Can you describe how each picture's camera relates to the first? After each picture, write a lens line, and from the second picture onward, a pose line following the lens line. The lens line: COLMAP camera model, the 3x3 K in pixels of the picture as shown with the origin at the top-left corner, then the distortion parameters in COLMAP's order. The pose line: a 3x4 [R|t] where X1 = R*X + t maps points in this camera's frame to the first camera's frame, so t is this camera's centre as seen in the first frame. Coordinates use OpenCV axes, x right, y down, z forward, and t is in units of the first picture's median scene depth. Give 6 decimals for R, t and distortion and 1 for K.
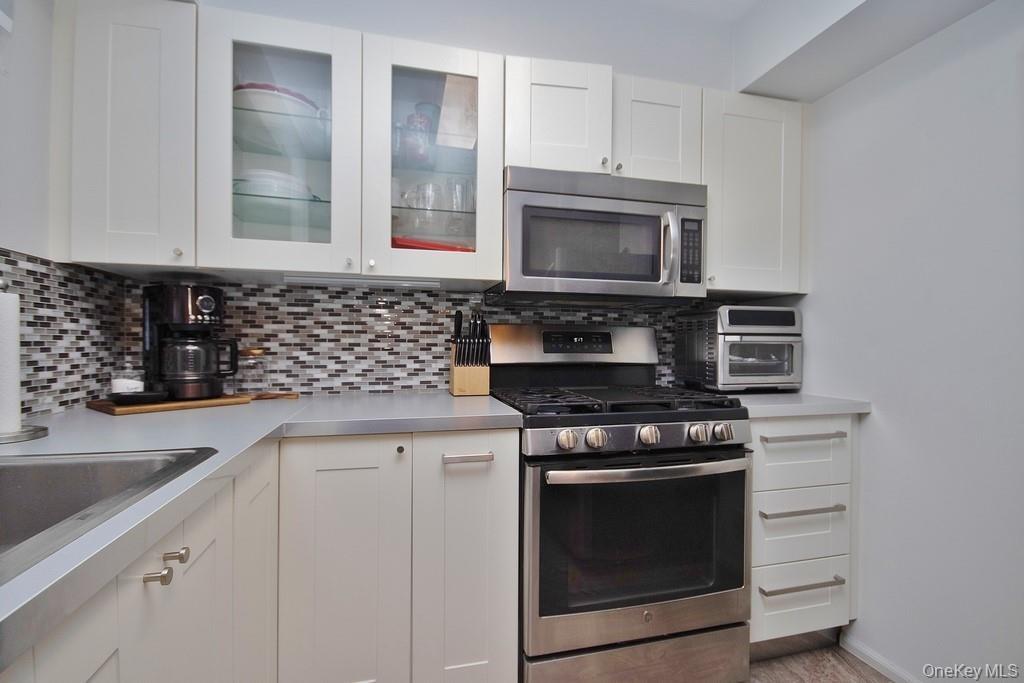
lens RADIAL K [[475.6, 0, 512.0], [0, 475.6, 341.5], [0, 0, 1]] dist [-0.001051, -0.000374]
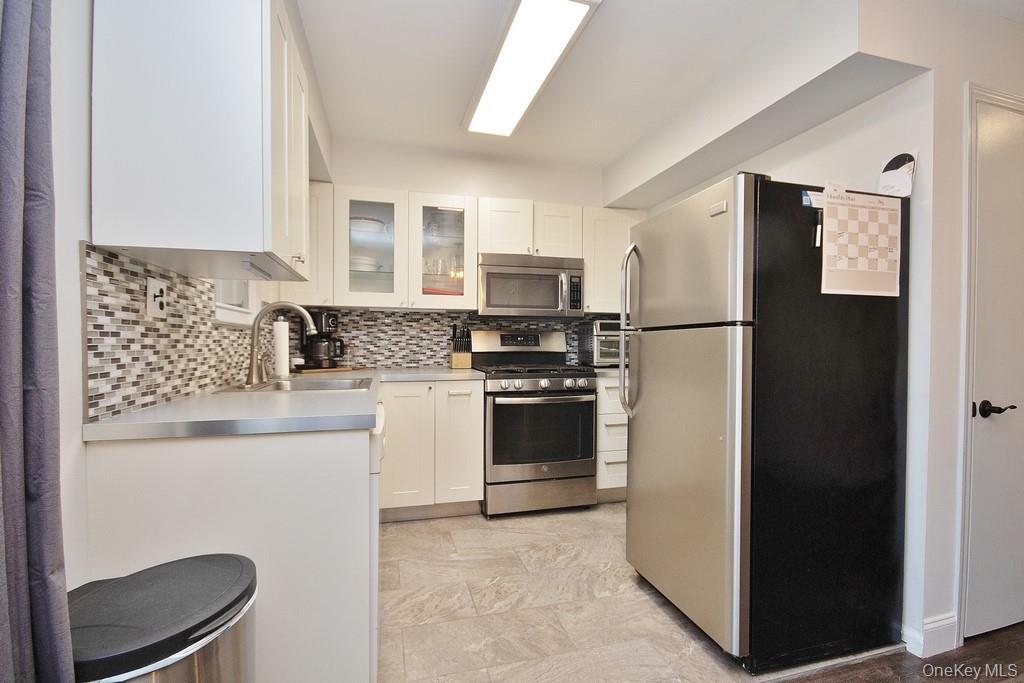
lens RADIAL K [[475.6, 0, 512.0], [0, 475.6, 341.5], [0, 0, 1]] dist [-0.001051, -0.000374]
pose [[0.999815, -0.002774, 0.019016, 0.078149], [0.002762, 0.999996, 0.000660, 0.005703], [-0.019018, -0.000607, 0.999819, -0.885990]]
